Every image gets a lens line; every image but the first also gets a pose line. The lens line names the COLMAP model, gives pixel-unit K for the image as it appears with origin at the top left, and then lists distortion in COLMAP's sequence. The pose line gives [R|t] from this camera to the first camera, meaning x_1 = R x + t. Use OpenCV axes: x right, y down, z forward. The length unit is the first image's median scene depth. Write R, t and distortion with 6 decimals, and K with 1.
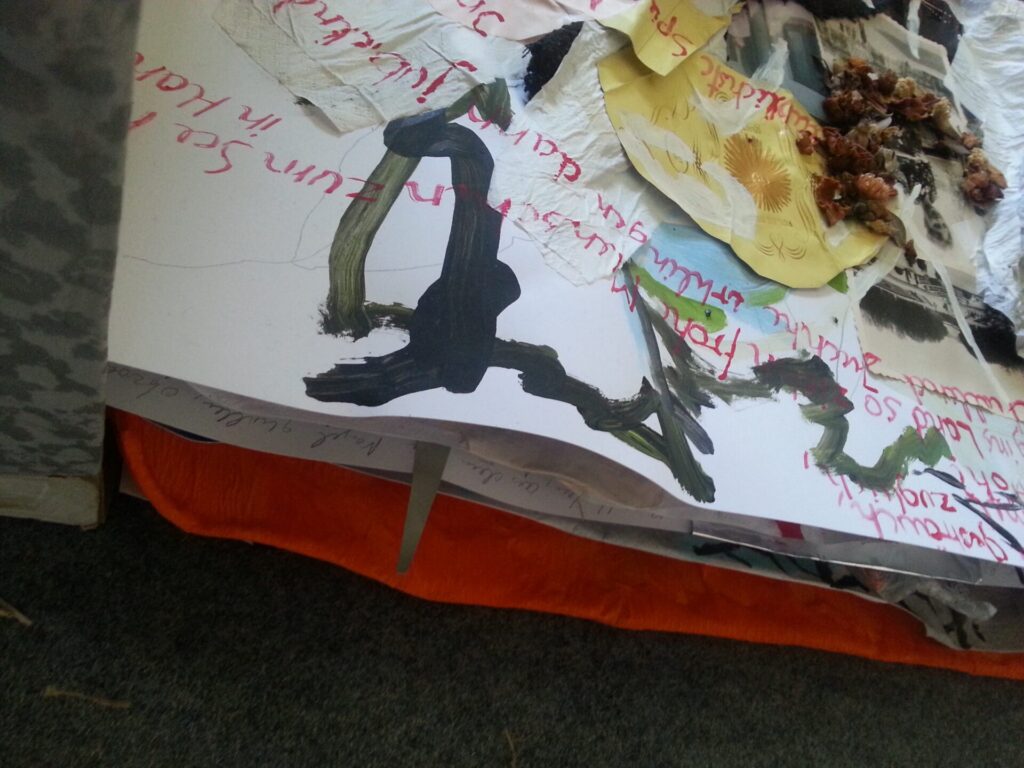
lens RADIAL K [[679.4, 0, 511.3], [0, 679.4, 394.0], [0, 0, 1]] dist [-0.003282, -0.026741]
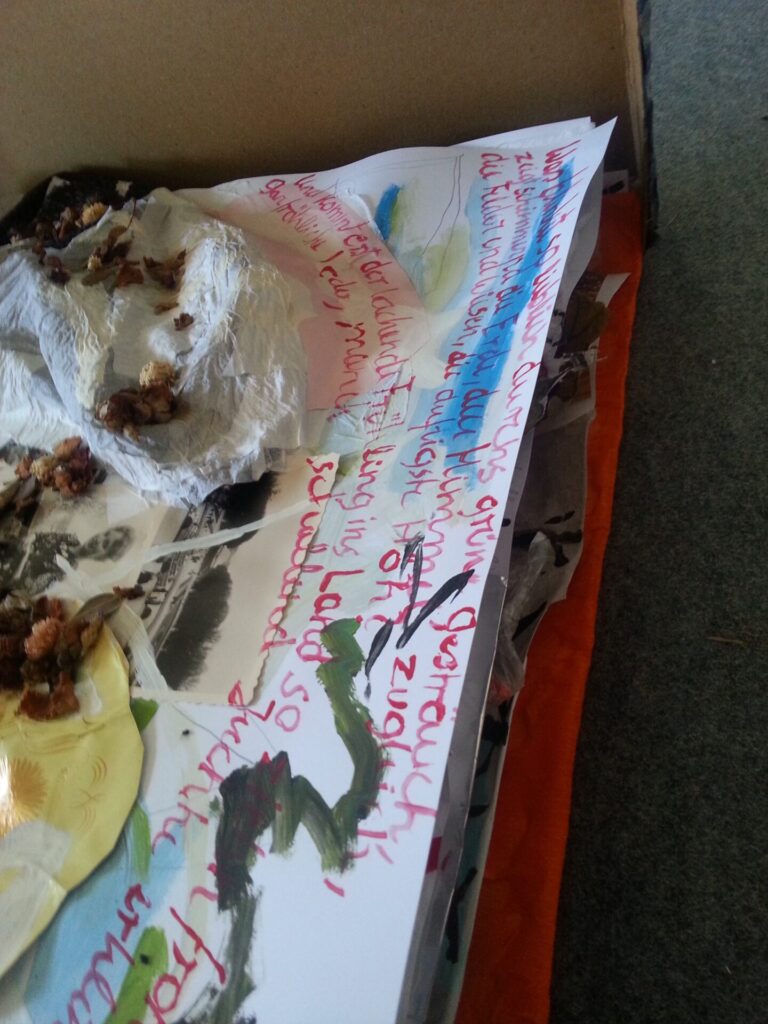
lens RADIAL K [[679.4, 0, 378.7], [0, 679.4, 522.5], [0, 0, 1]] dist [-0.003282, -0.026741]
pose [[0.061590, -0.979972, 0.189374, 0.573936], [0.996237, 0.071951, 0.048322, 0.065666], [-0.060980, 0.185685, 0.980715, 0.122953]]
